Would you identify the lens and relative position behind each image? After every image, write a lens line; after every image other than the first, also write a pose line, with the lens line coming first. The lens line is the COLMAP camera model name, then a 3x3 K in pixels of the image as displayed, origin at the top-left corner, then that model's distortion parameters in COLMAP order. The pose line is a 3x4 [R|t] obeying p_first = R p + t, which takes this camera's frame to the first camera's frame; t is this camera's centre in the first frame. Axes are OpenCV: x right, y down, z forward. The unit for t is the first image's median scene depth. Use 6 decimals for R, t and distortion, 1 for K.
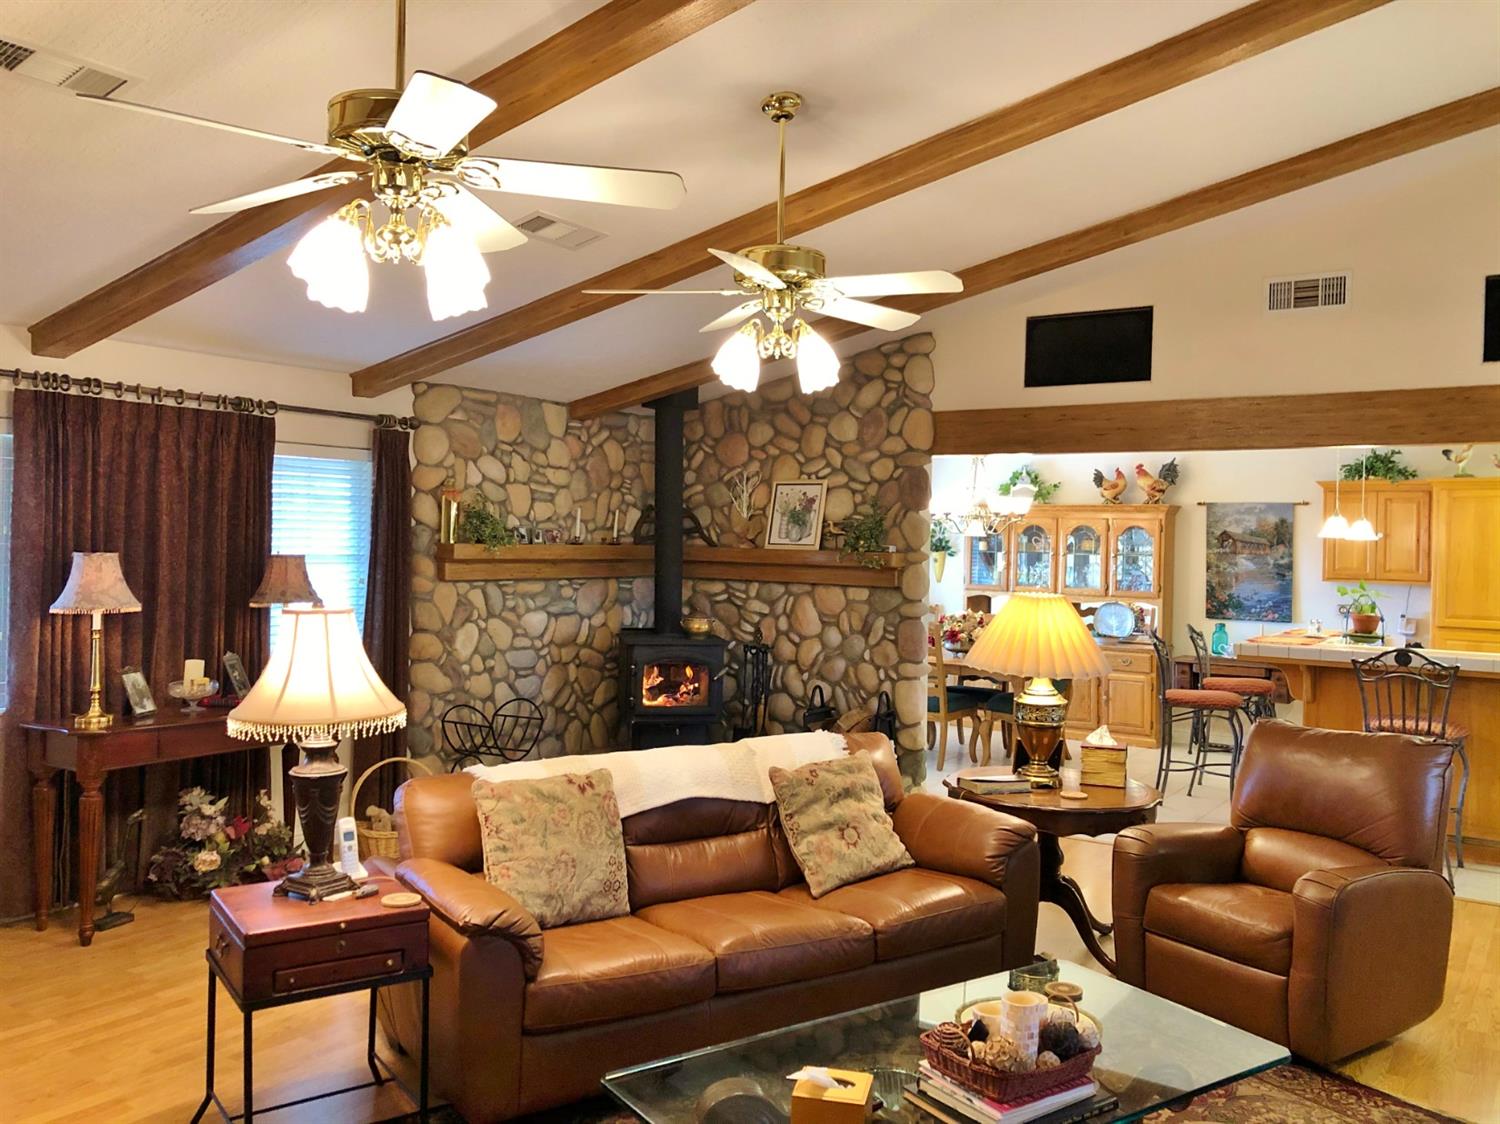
lens RADIAL K [[1238.9, 0, 783.4], [0, 1238.9, 547.4], [0, 0, 1]] dist [0.051107, -0.042790]
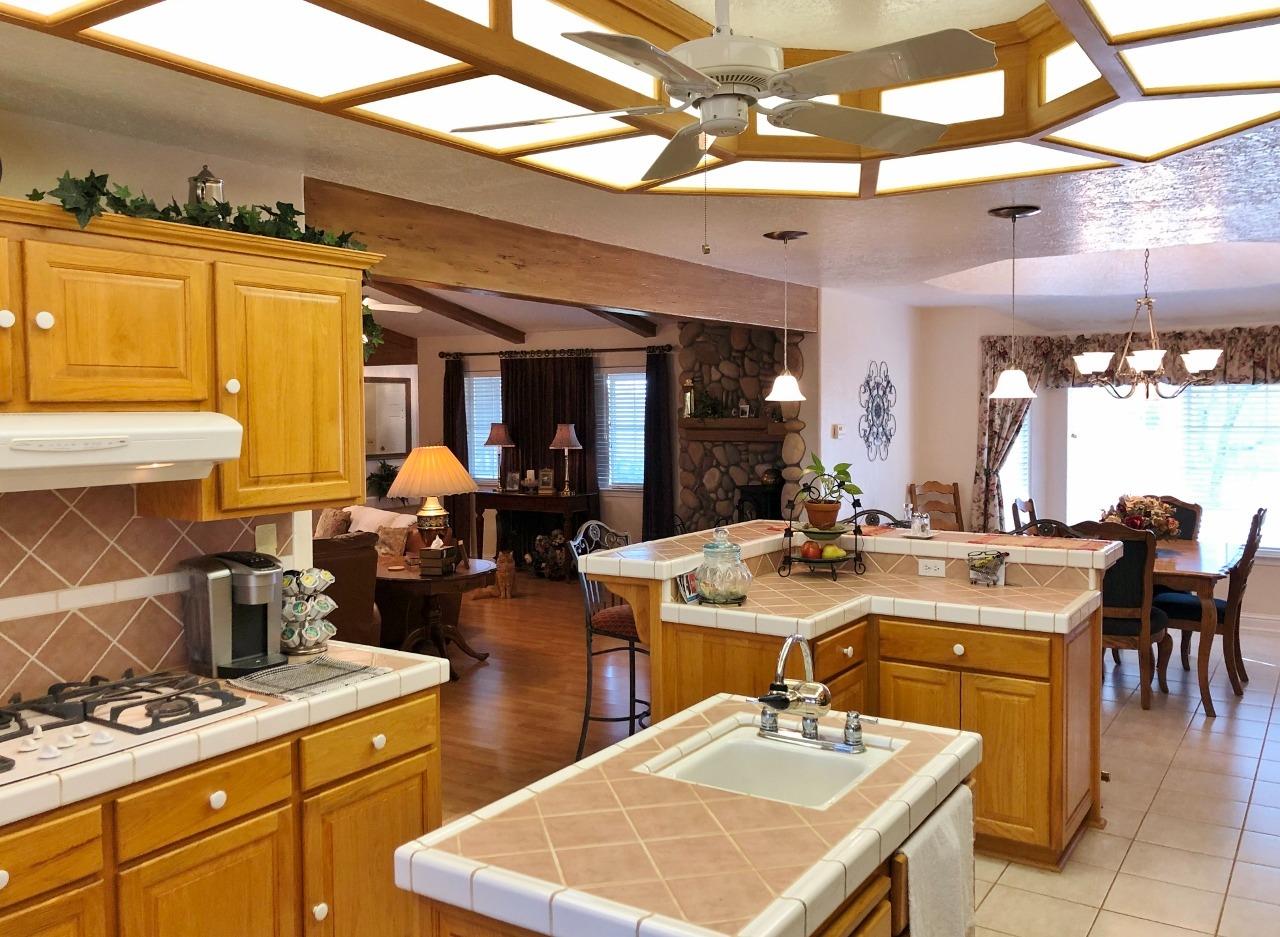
lens RADIAL K [[1060.8, 0, 619.4], [0, 1060.8, 446.5], [0, 0, 1]] dist [0.075601, -0.083196]
pose [[-0.029315, 0.017874, -0.999410, 1.046712], [-0.000514, 0.999840, 0.017897, 0.009000], [0.999570, 0.001038, -0.029301, 0.868661]]
